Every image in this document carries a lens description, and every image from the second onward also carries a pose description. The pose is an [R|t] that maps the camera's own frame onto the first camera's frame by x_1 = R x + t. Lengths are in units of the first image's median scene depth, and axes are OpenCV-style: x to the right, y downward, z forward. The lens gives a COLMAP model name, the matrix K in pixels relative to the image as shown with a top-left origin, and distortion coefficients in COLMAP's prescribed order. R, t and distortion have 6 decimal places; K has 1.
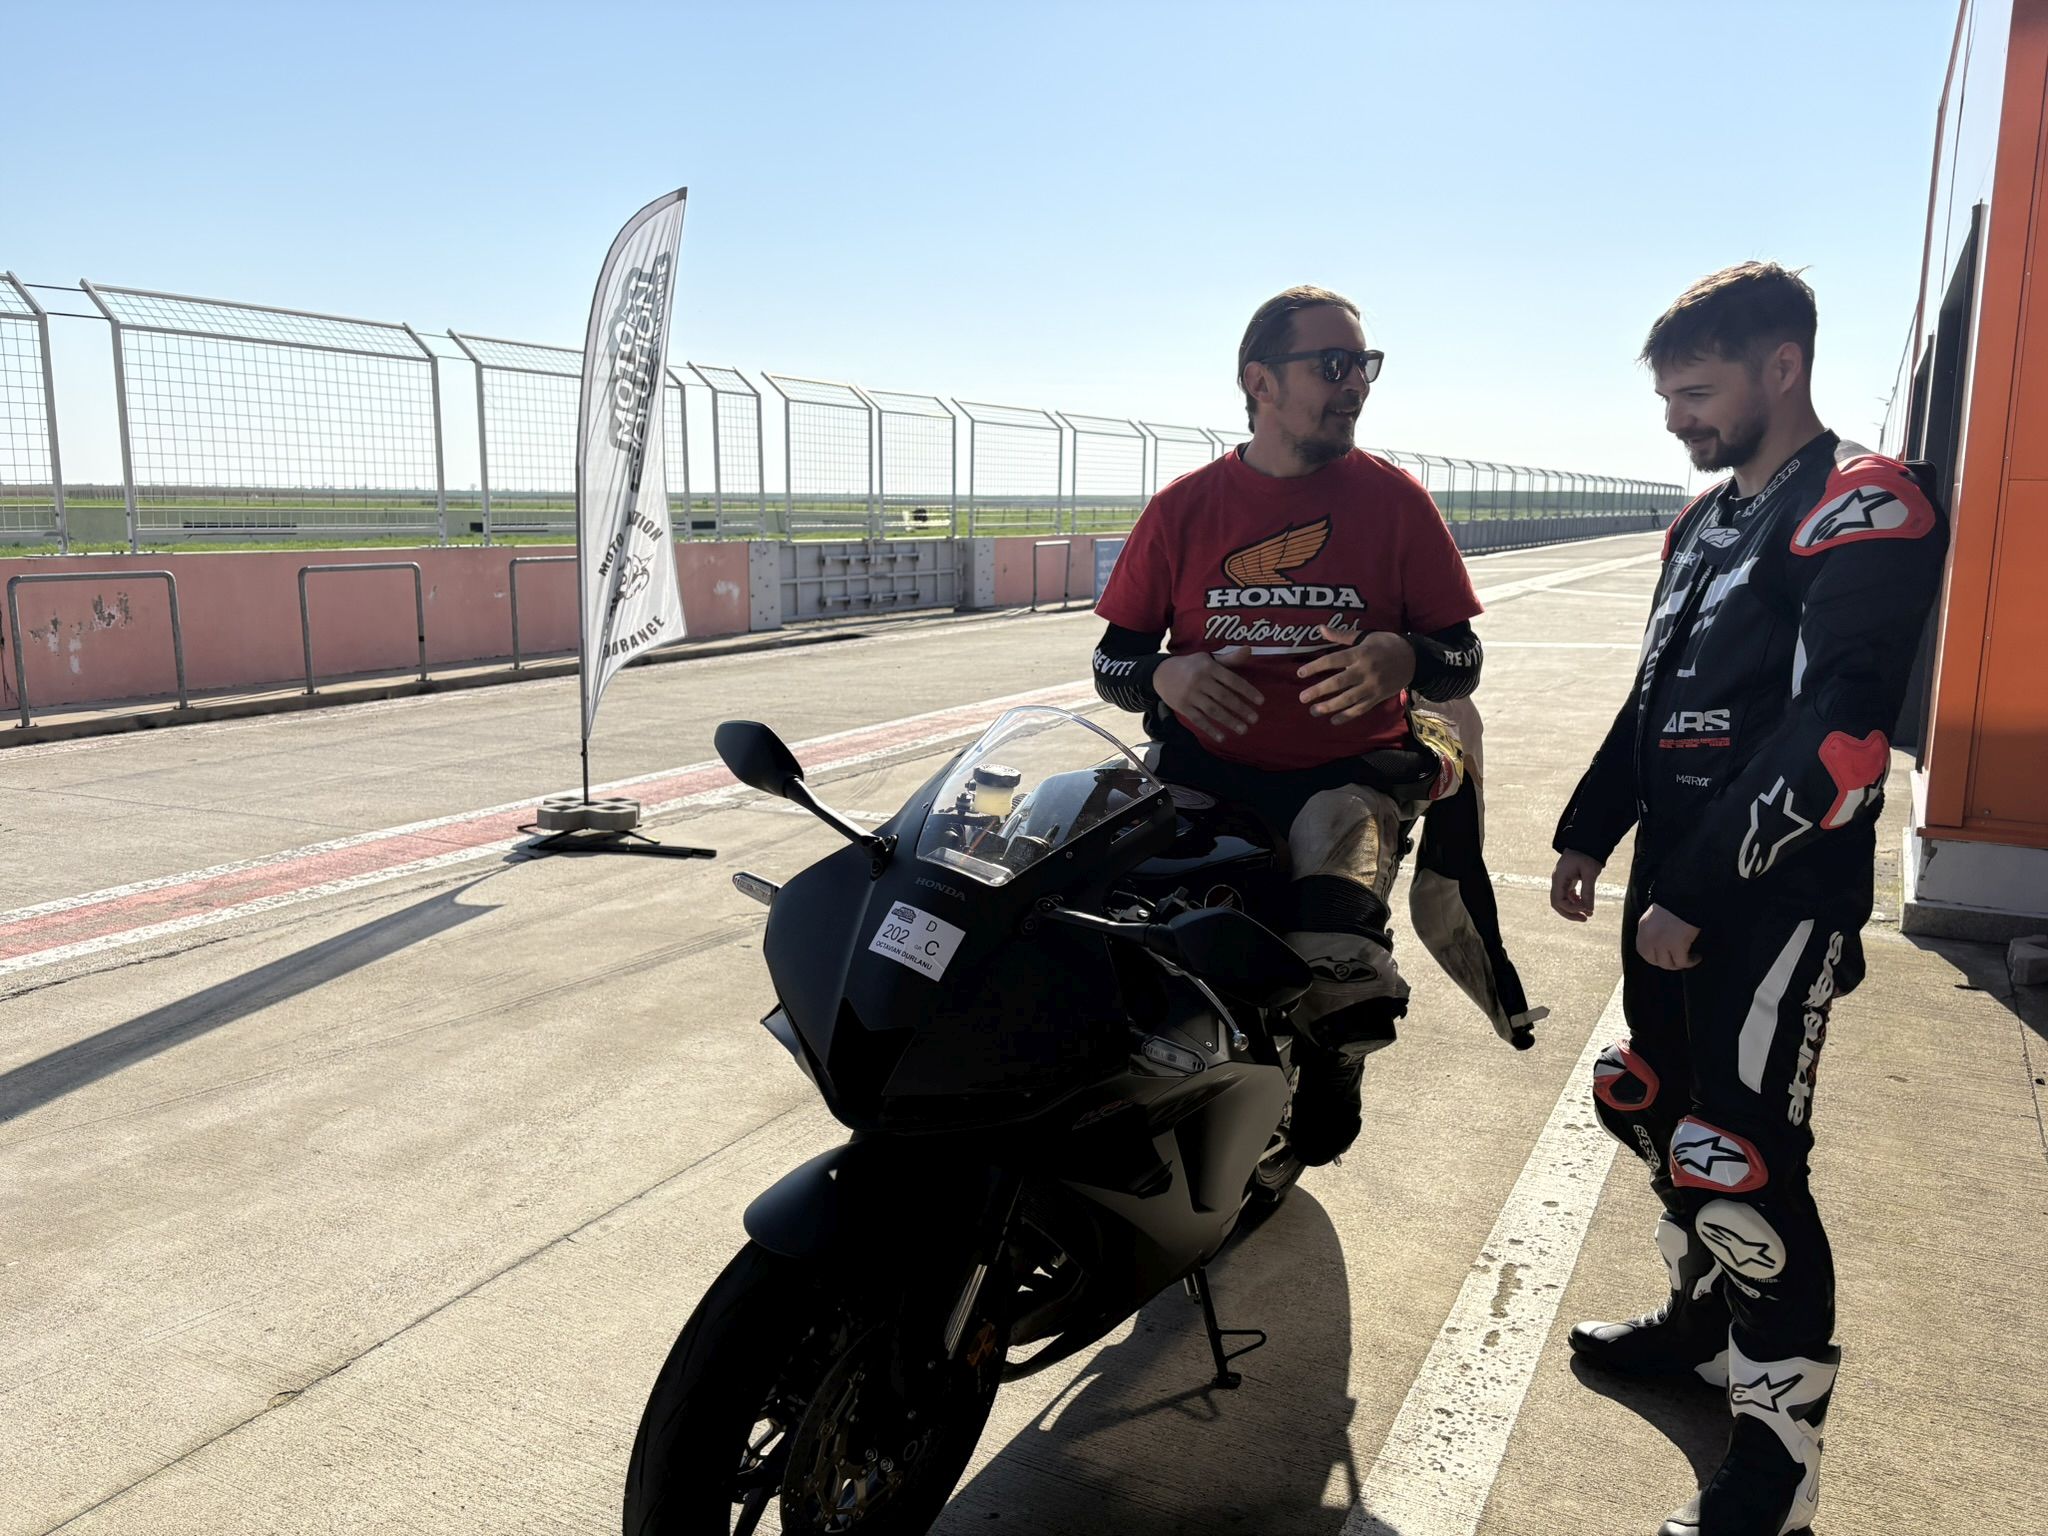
lens RADIAL K [[1541.0, 0, 1024.0], [0, 1541.0, 768.0], [0, 0, 1]] dist [0.024979, -0.003508]
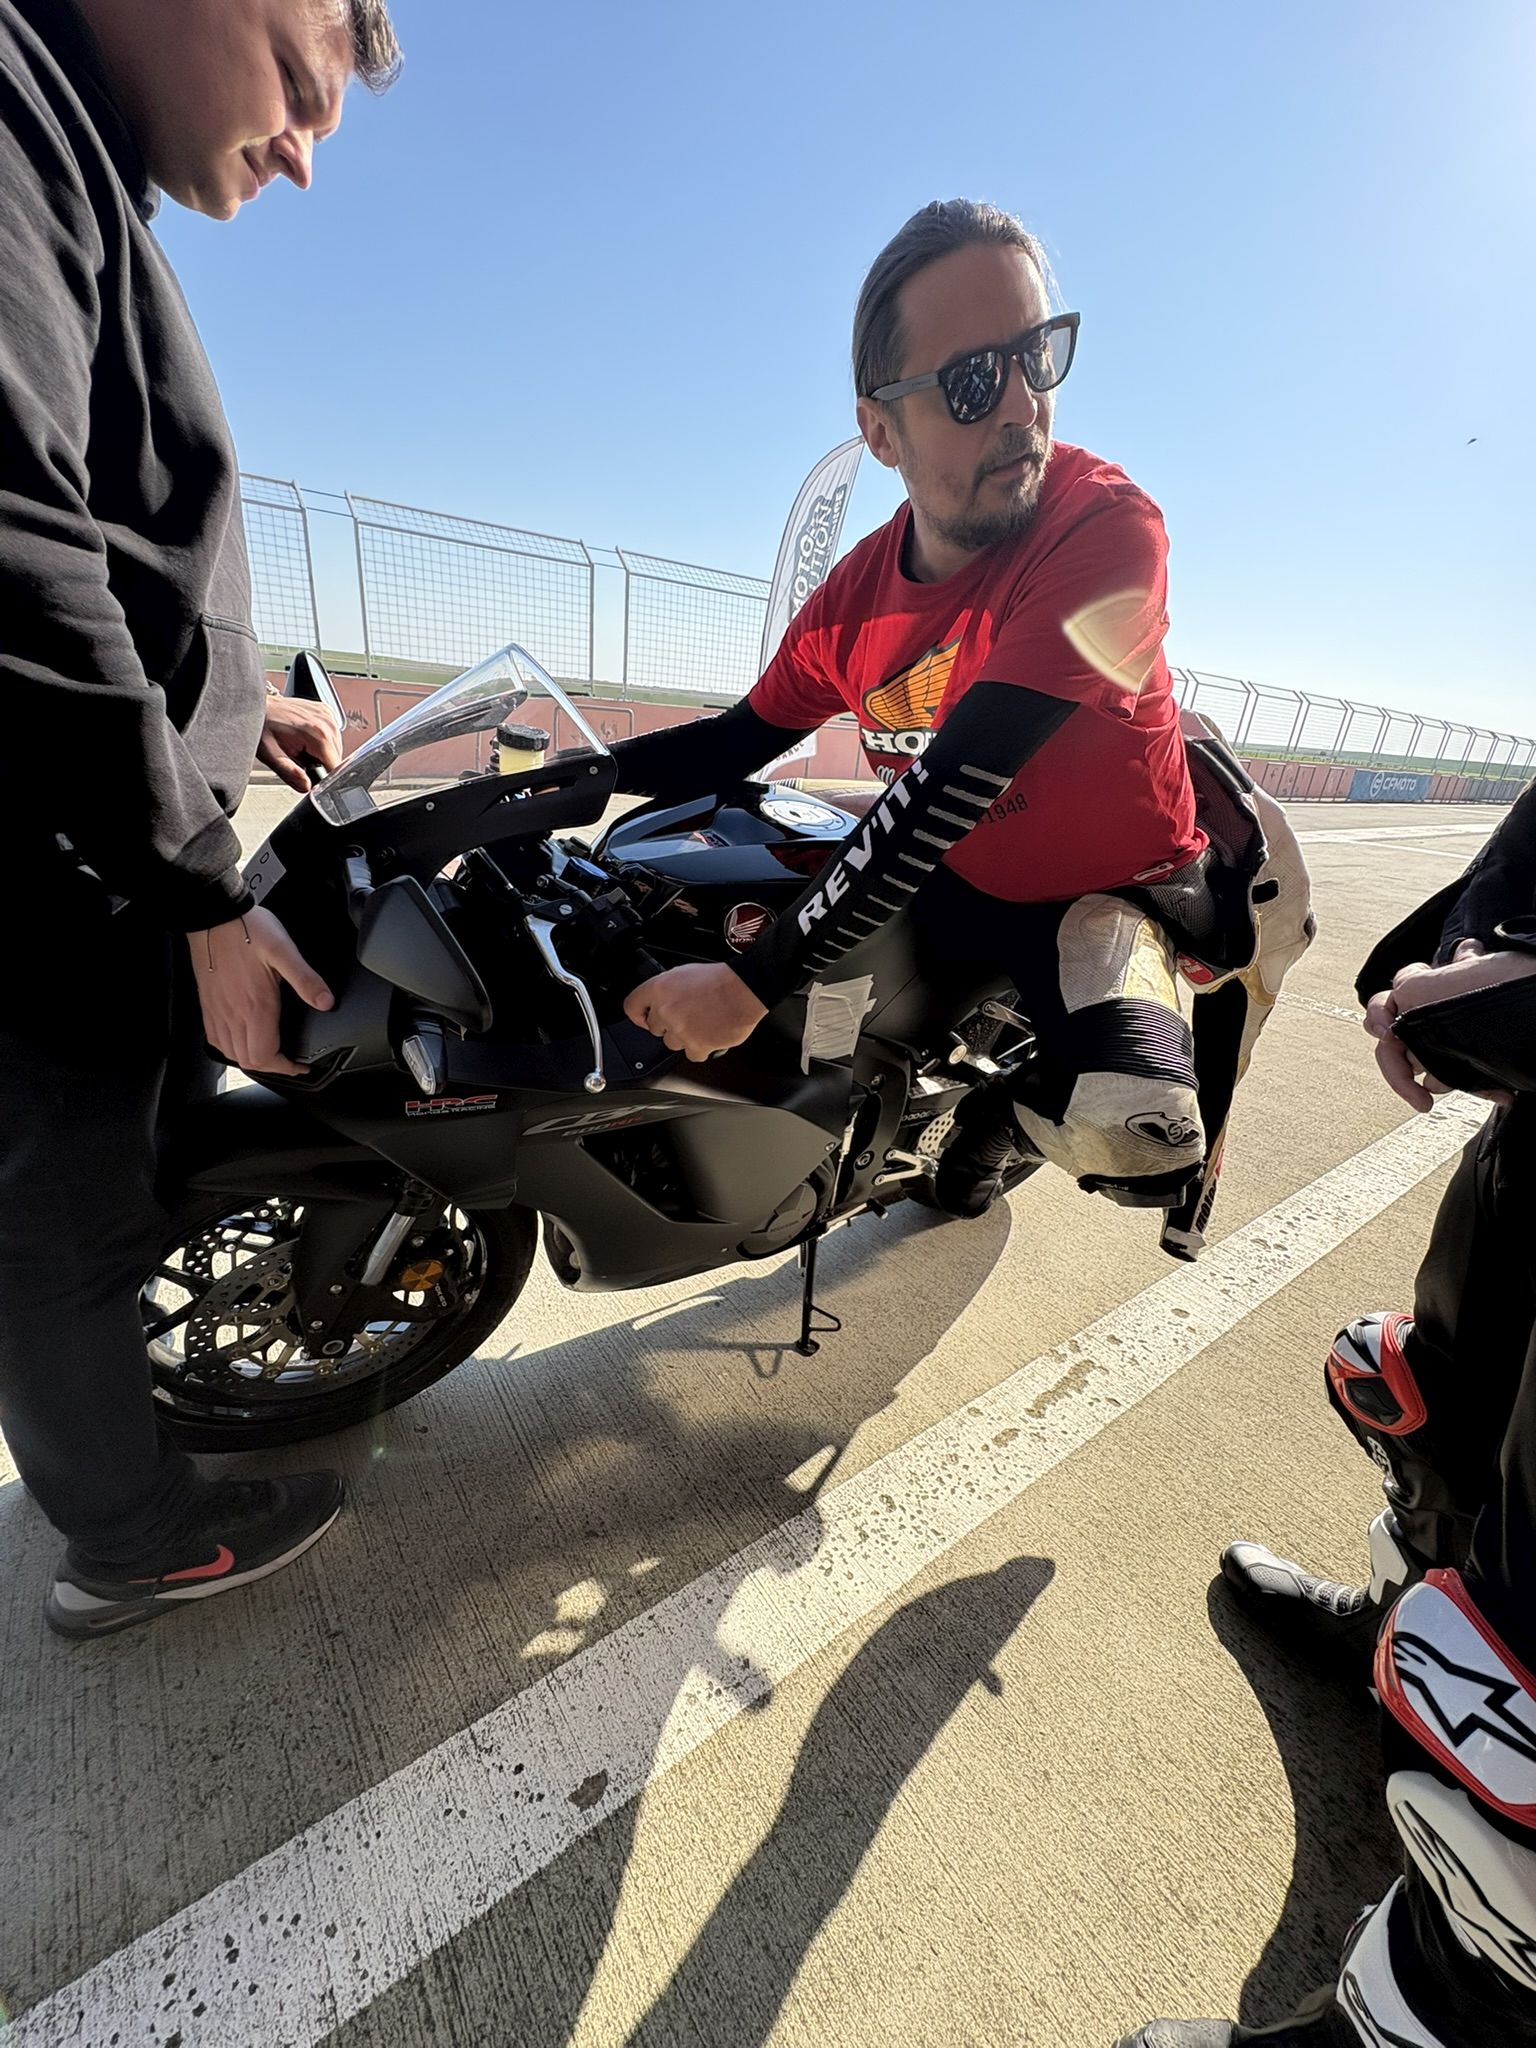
lens RADIAL K [[815.5, 0, 778.9], [0, 815.5, 1014.7], [0, 0, 1]] dist [-0.001720, -0.000046]
pose [[0.901967, 0.222712, -0.369940, 0.244566], [-0.156788, 0.967172, 0.199987, 0.020803], [0.402335, -0.122380, 0.907276, 0.404463]]
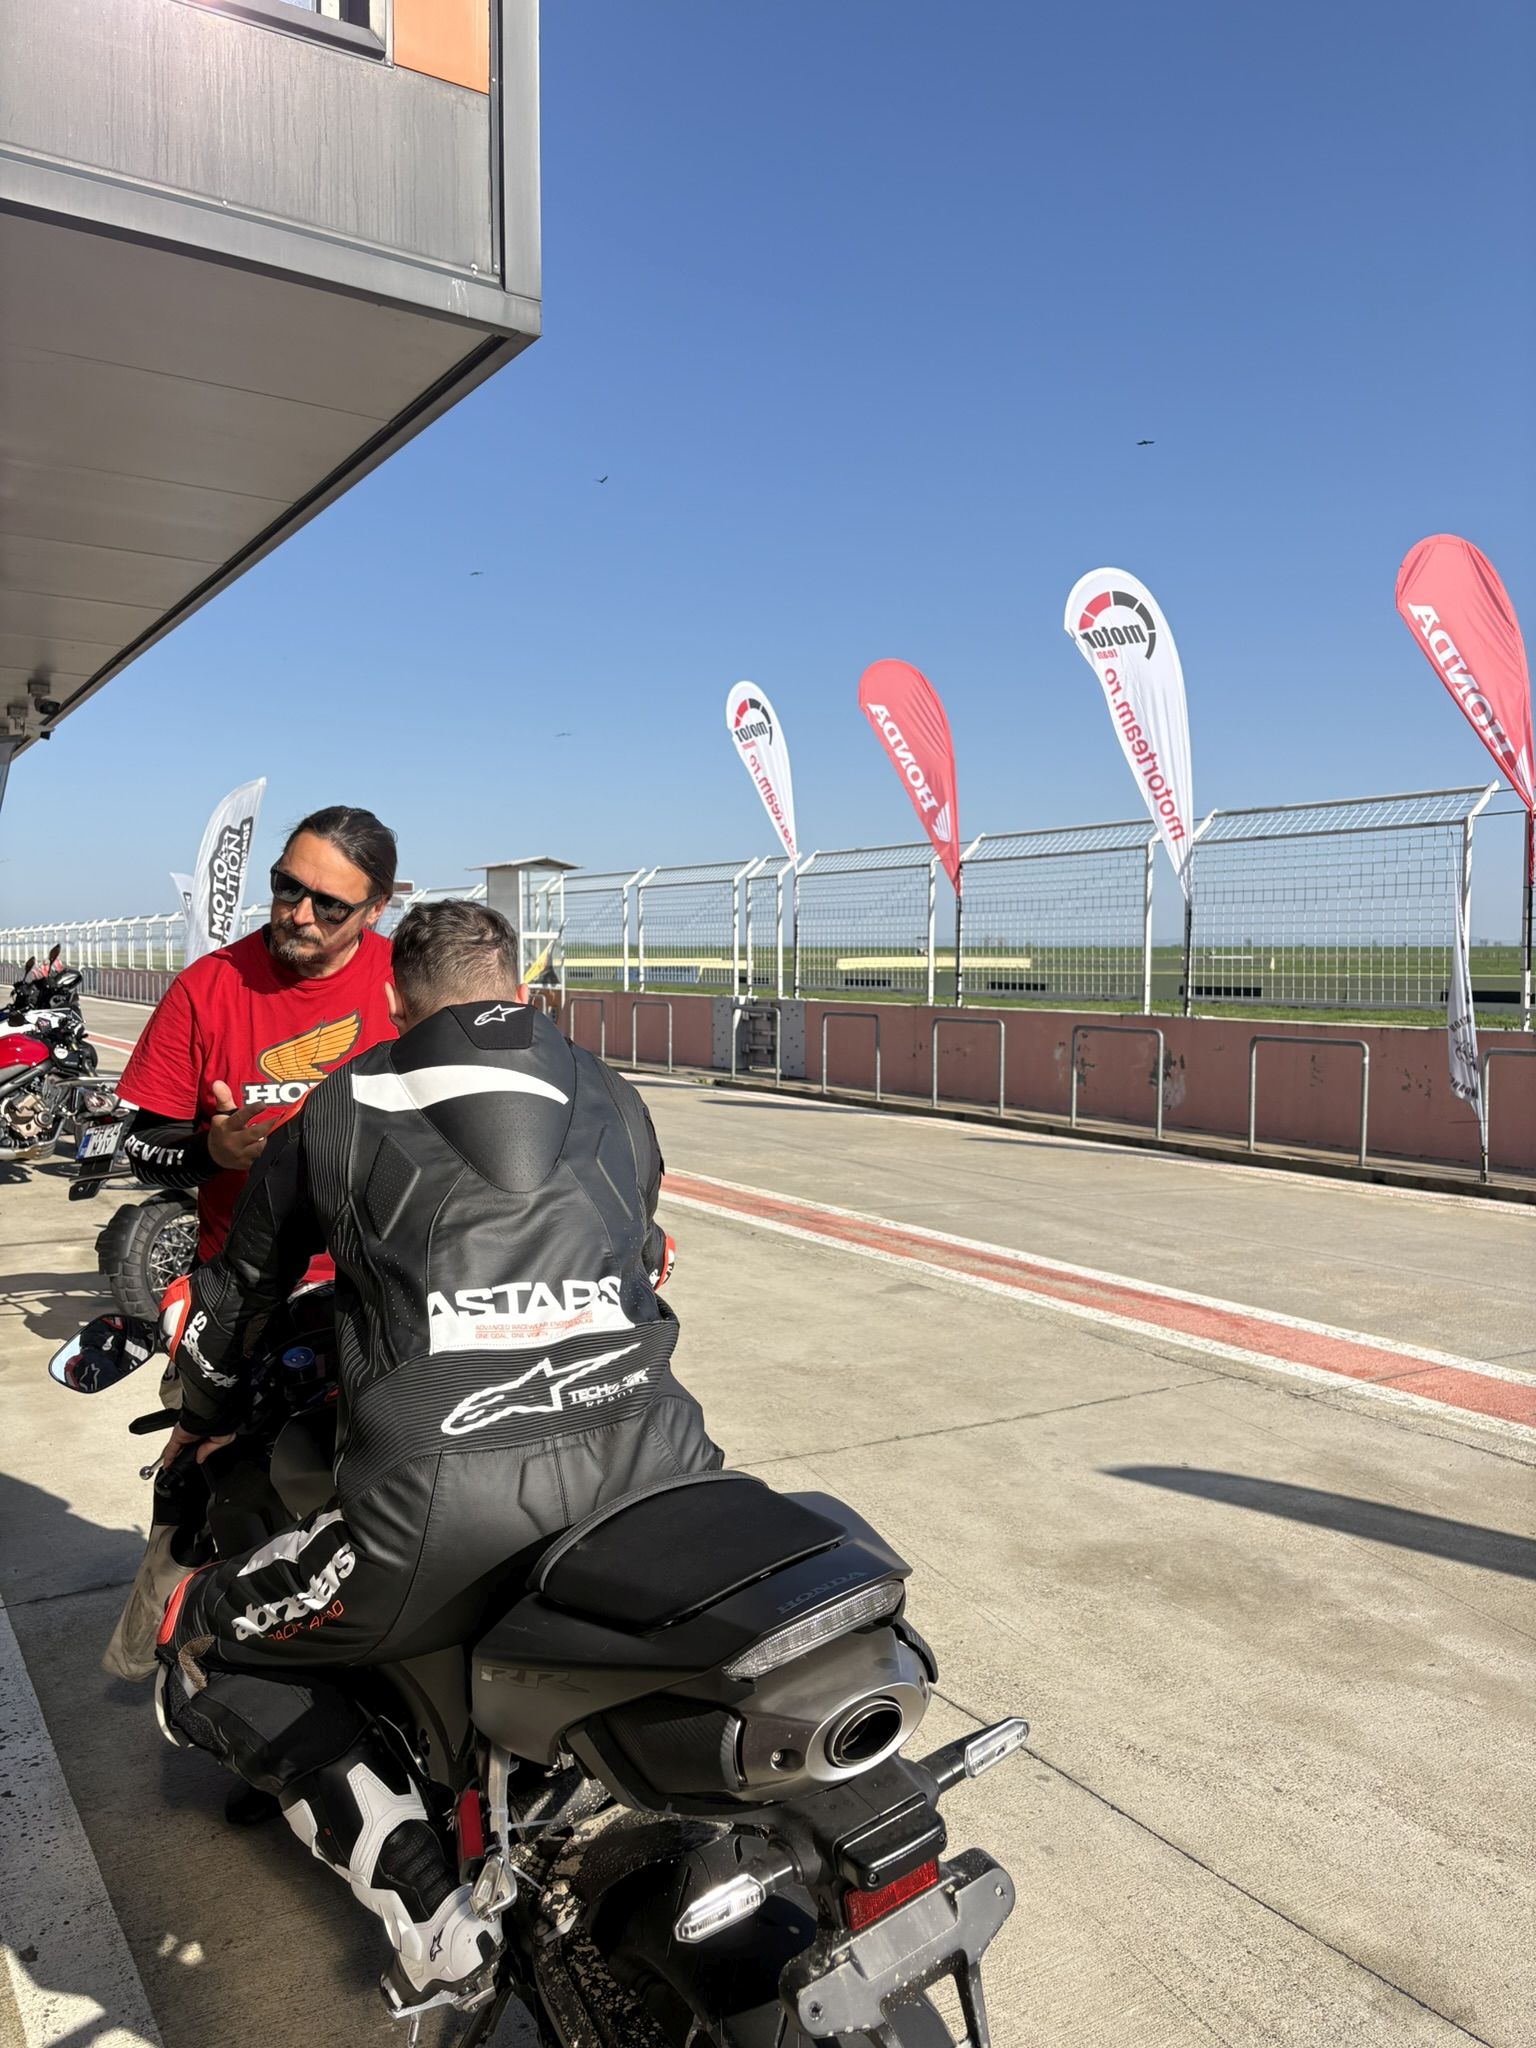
lens RADIAL K [[1547.3, 0, 781.2], [0, 1547.3, 1028.5], [0, 0, 1]] dist [0.049694, -0.053974]
pose [[-0.485819, 0.033325, -0.873424, 0.597764], [-0.154309, 0.980307, 0.123233, -0.235234], [0.860331, 0.194646, -0.471109, 1.155441]]
